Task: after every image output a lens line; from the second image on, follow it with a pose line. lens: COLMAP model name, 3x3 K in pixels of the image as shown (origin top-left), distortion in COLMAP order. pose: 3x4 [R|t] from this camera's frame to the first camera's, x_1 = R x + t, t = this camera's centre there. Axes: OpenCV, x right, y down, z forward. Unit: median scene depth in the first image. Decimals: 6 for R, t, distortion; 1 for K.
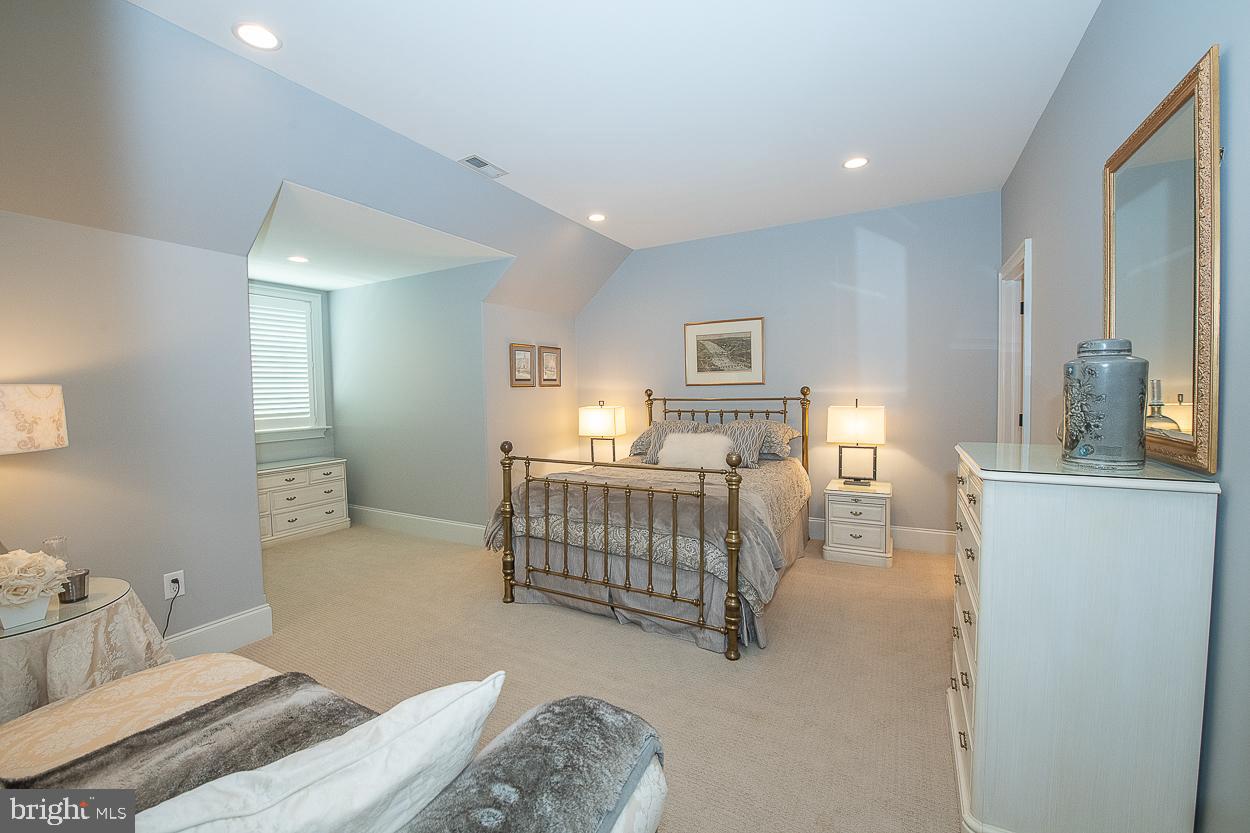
lens RADIAL K [[498.1, 0, 637.7], [0, 498.1, 413.0], [0, 0, 1]] dist [-0.018556, -0.000615]
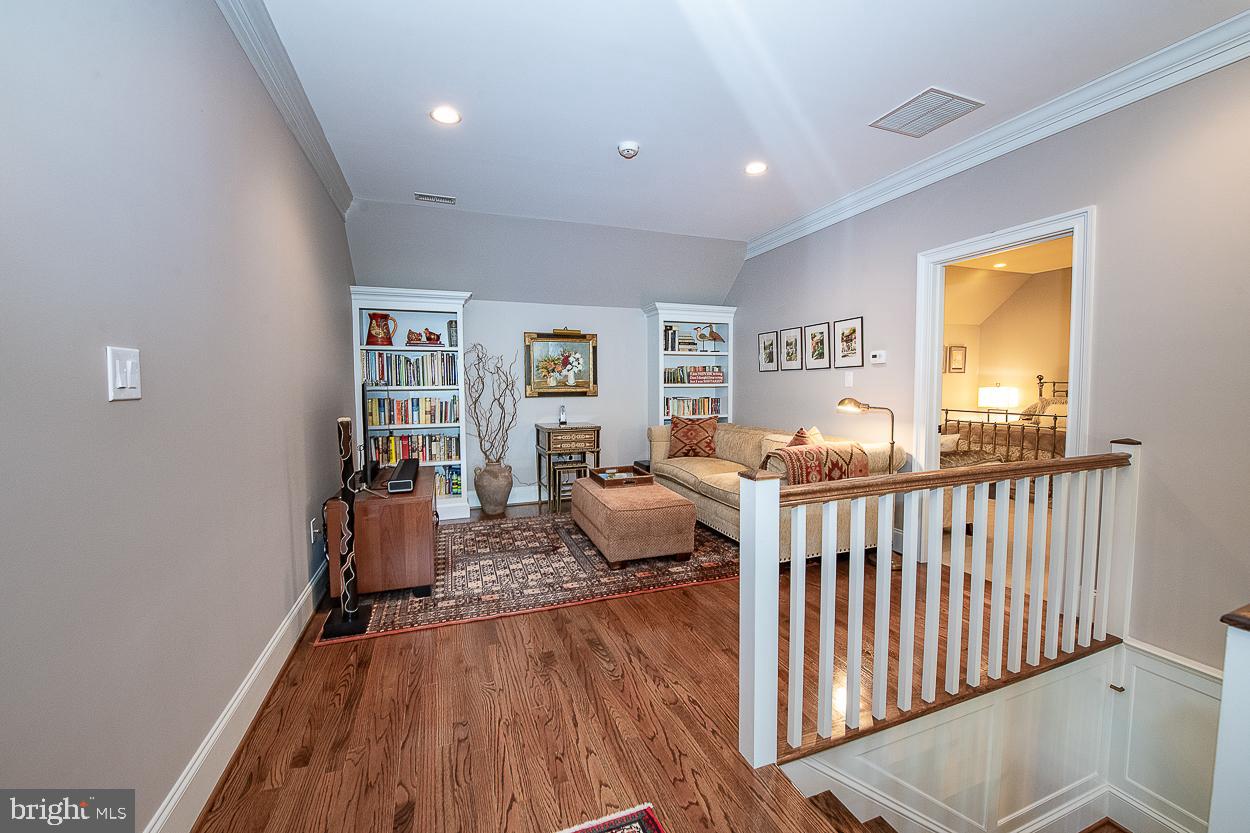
lens RADIAL K [[498.1, 0, 632.9], [0, 498.1, 412.4], [0, 0, 1]] dist [-0.018556, -0.000615]
pose [[0.751075, 0.051534, -0.658203, 0.114308], [-0.038859, 0.998671, 0.033848, 0.080650], [0.659072, 0.000154, 0.752080, -1.143201]]
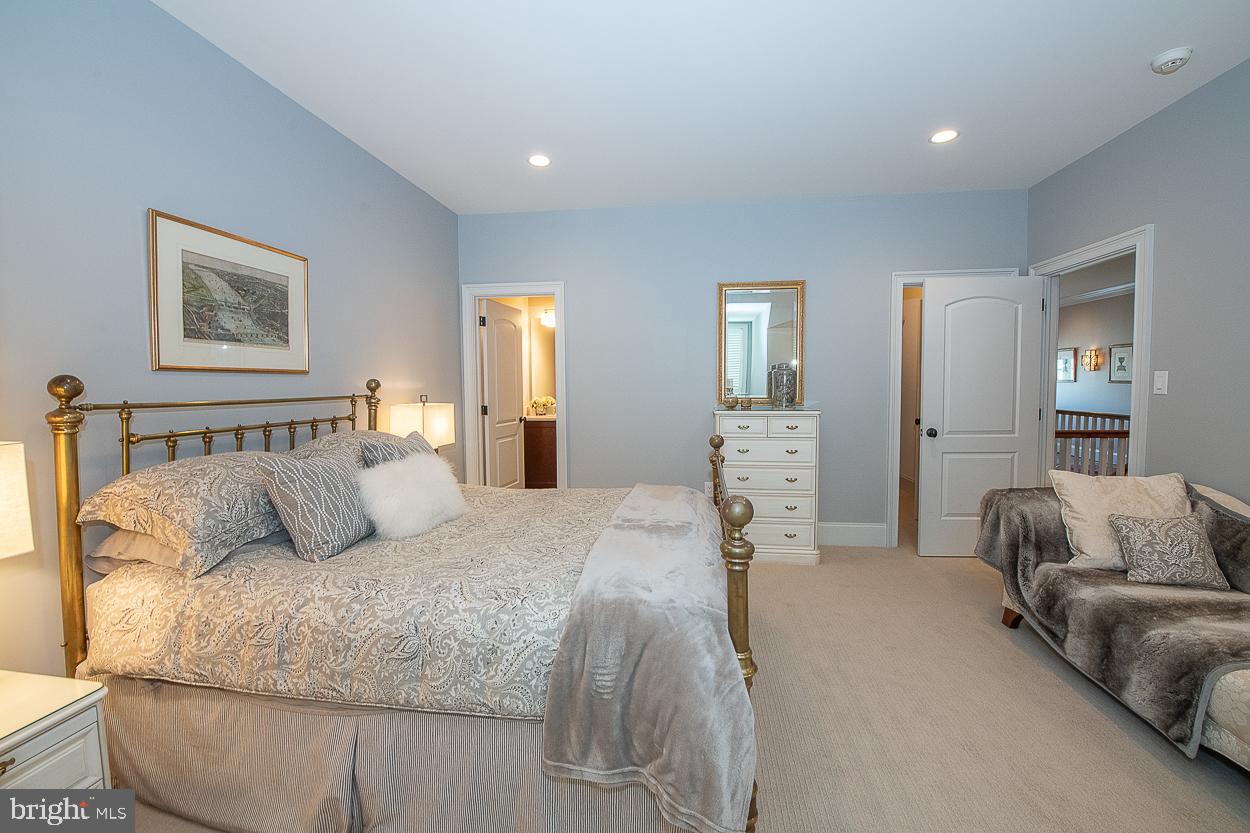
lens RADIAL K [[498.1, 0, 616.2], [0, 498.1, 406.8], [0, 0, 1]] dist [-0.018556, -0.000615]
pose [[-0.314434, -0.019609, 0.949077, -0.562920], [0.068438, 0.996717, 0.043267, -0.026828], [-0.946809, 0.078558, -0.312059, 1.158883]]
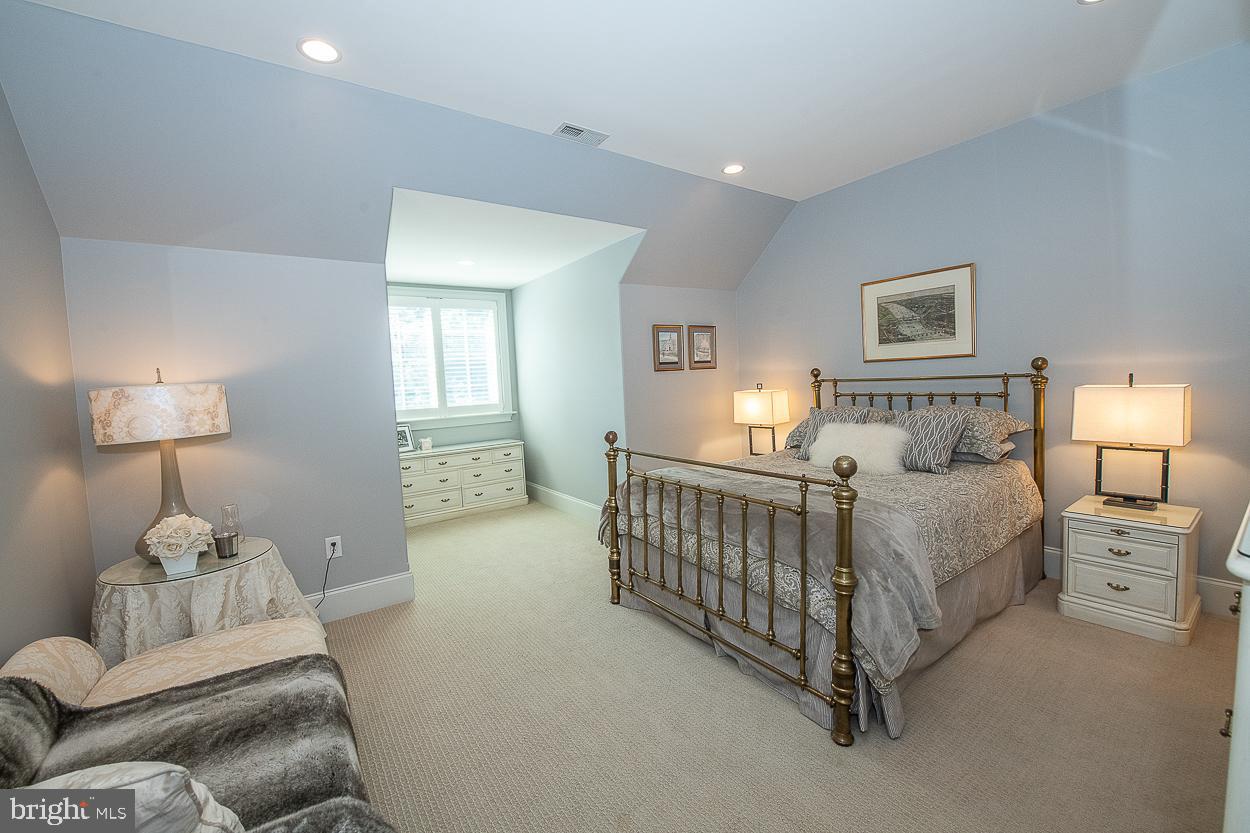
lens RADIAL K [[498.1, 0, 631.9], [0, 498.1, 414.1], [0, 0, 1]] dist [-0.018556, -0.000615]
pose [[0.895750, 0.005876, -0.444519, 0.174500], [0.010988, 0.999315, 0.035352, -0.006555], [0.444422, -0.036551, 0.895072, 0.182312]]
